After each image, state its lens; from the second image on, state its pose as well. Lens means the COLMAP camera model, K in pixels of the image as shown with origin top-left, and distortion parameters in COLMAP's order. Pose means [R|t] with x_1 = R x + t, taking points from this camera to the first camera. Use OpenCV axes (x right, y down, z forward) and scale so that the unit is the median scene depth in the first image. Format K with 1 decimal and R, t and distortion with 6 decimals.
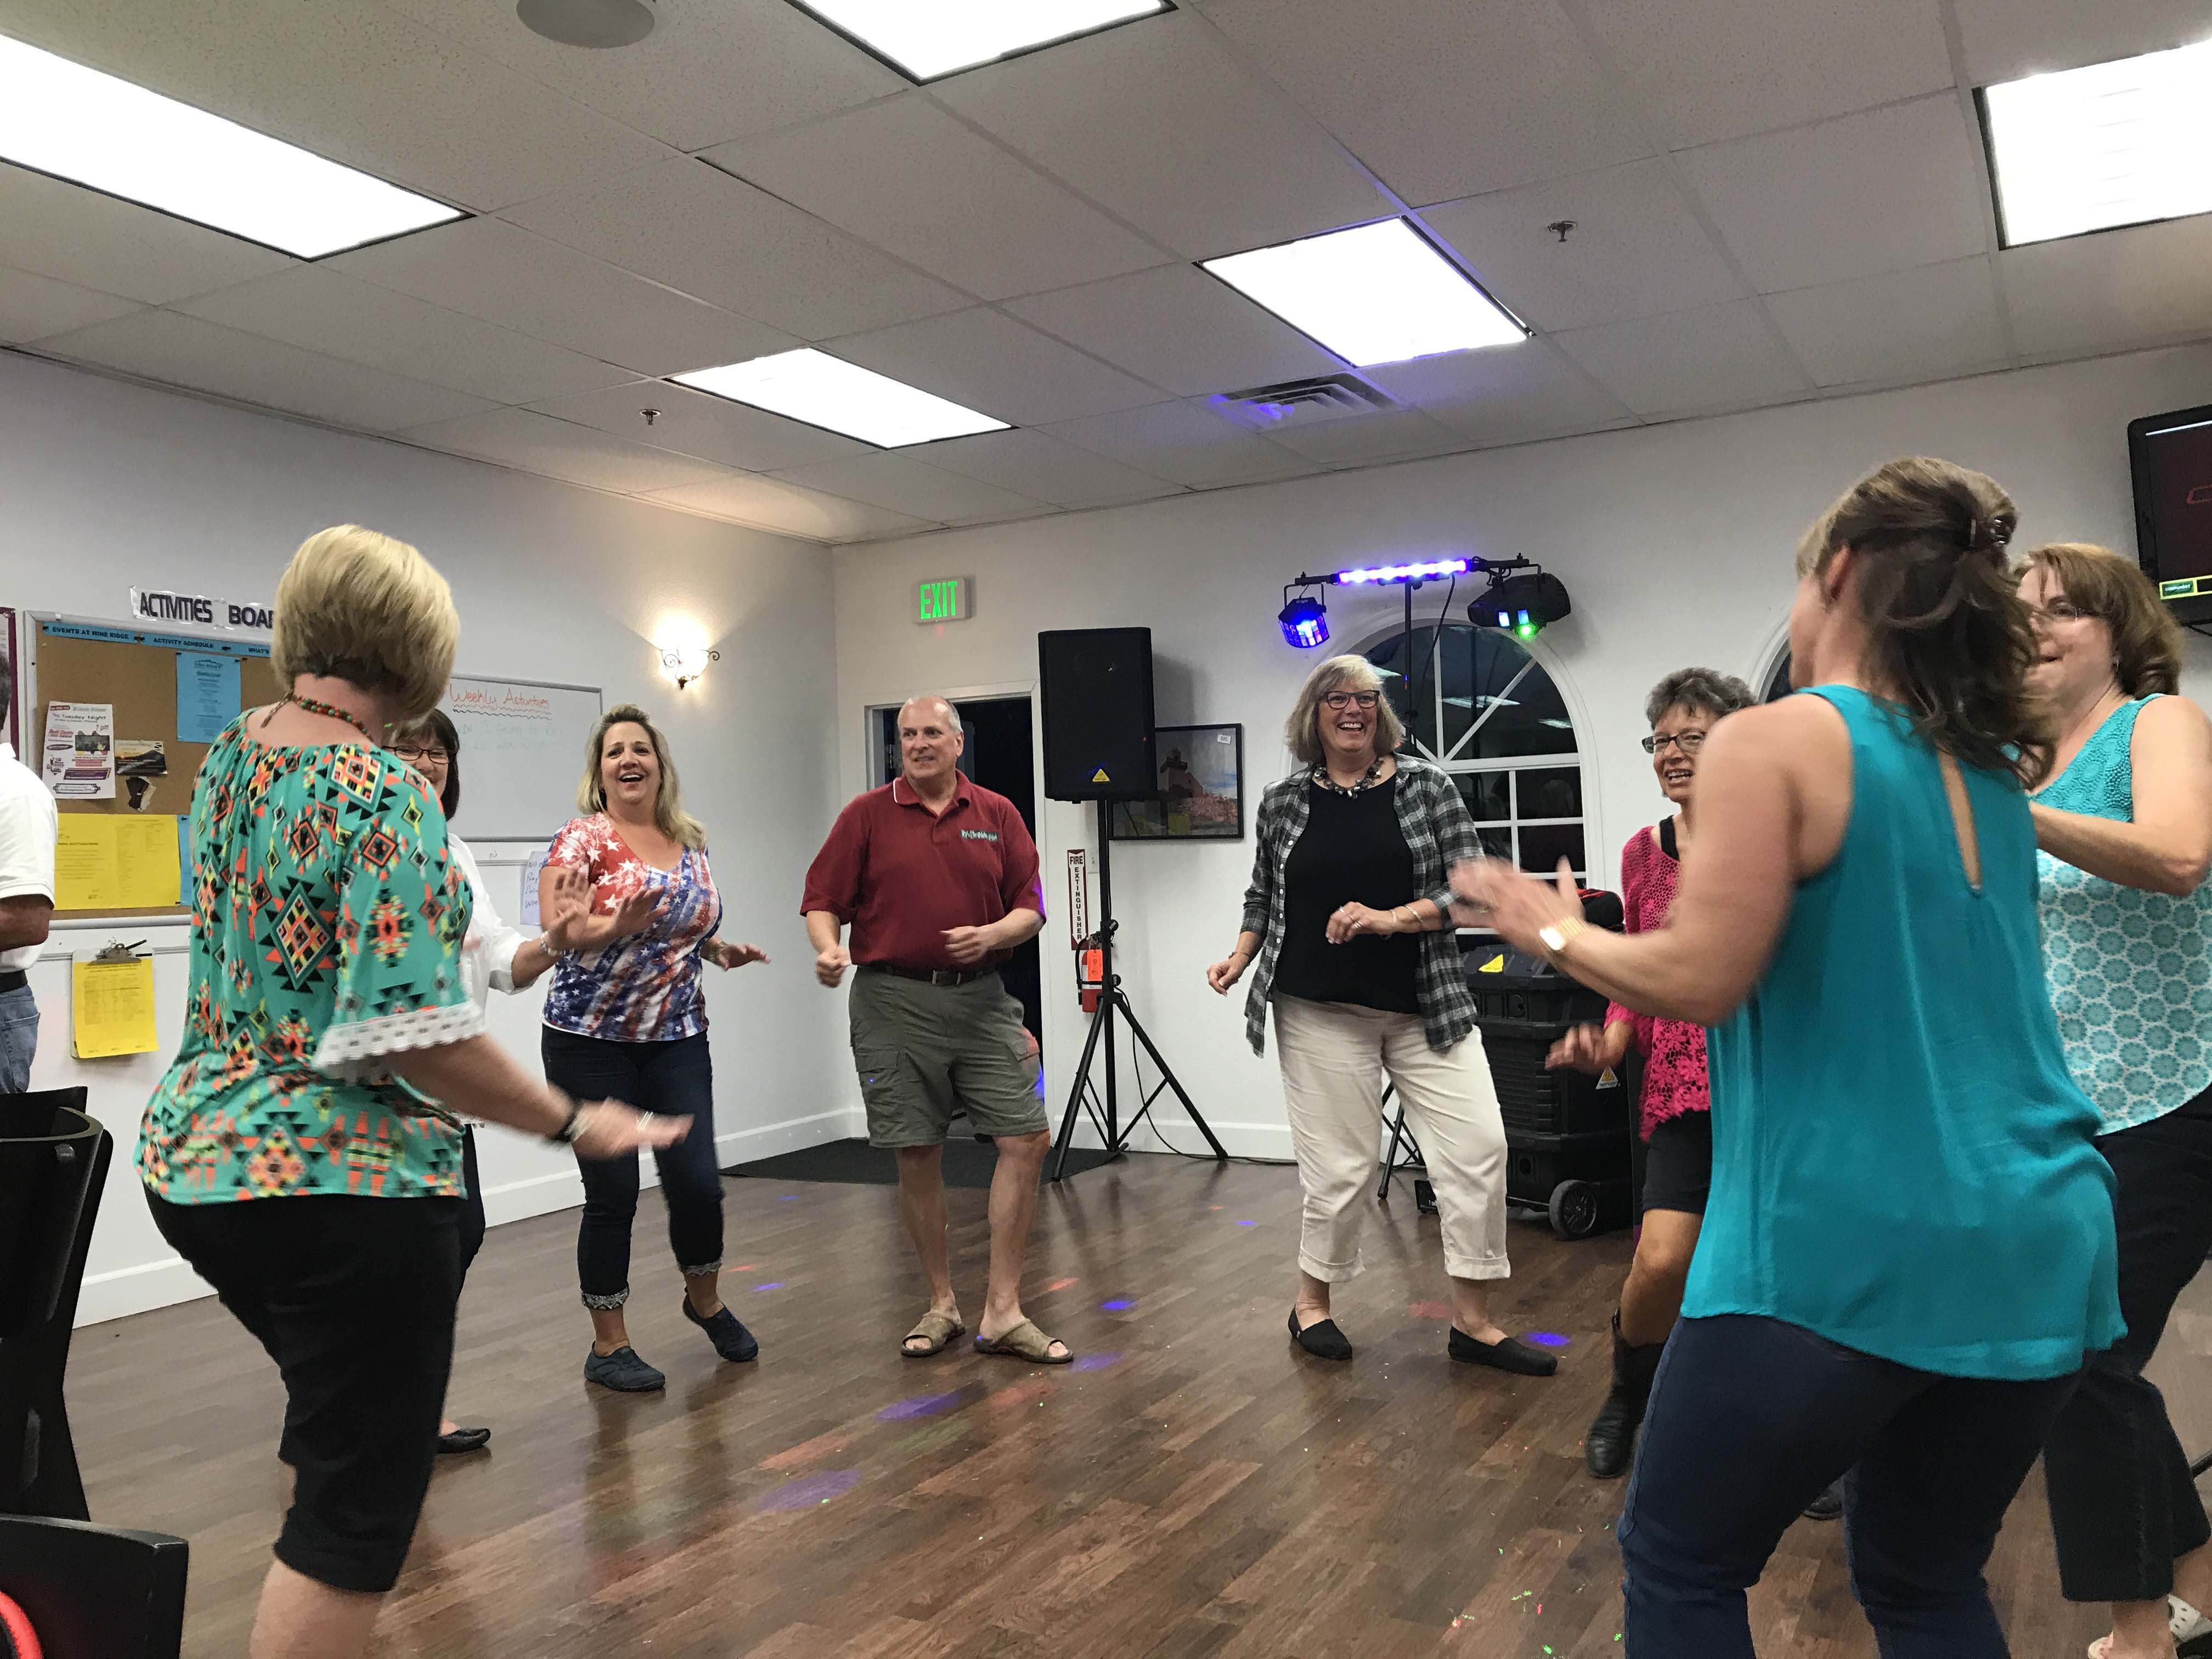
lens RADIAL K [[1785.5, 0, 1094.7], [0, 1785.5, 849.1], [0, 0, 1]] dist [0.049105, -0.043945]
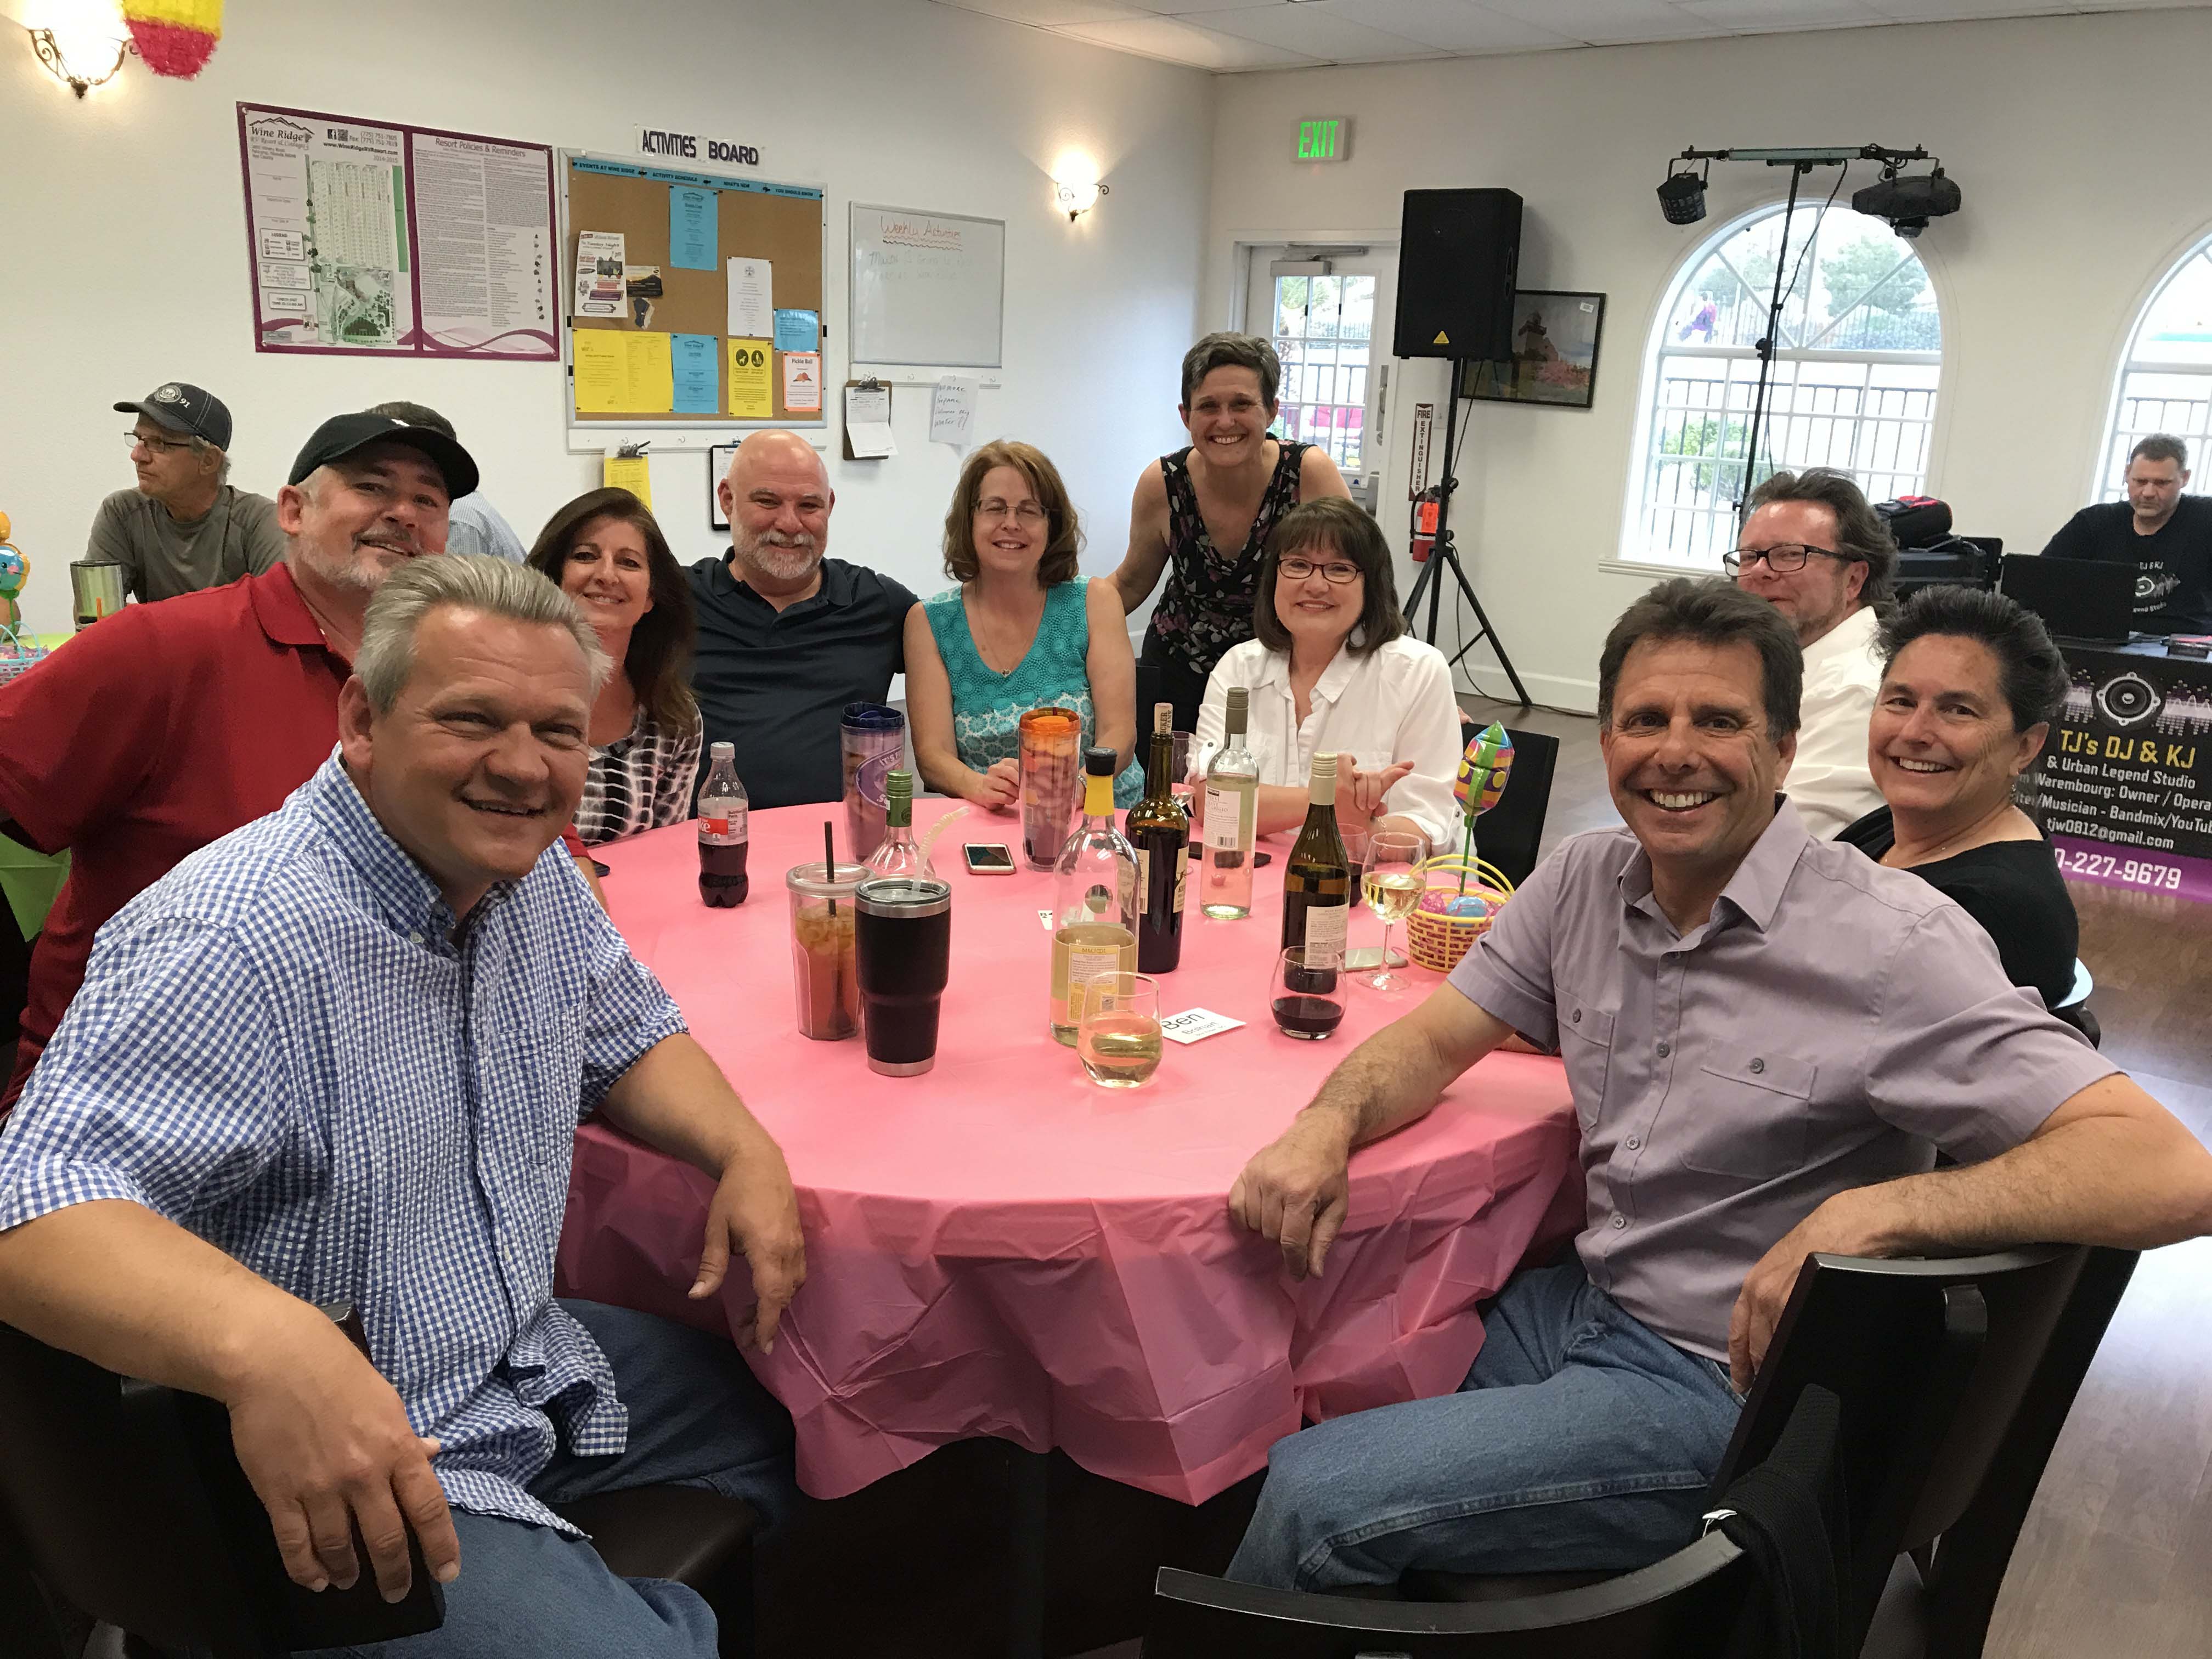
lens RADIAL K [[1785.5, 0, 1106.7], [0, 1785.5, 820.5], [0, 0, 1]] dist [0.049105, -0.043945]
pose [[0.983423, 0.113942, -0.141057, -0.019230], [-0.073442, 0.961536, 0.264679, -0.031736], [0.165789, -0.249932, 0.953964, -0.108603]]
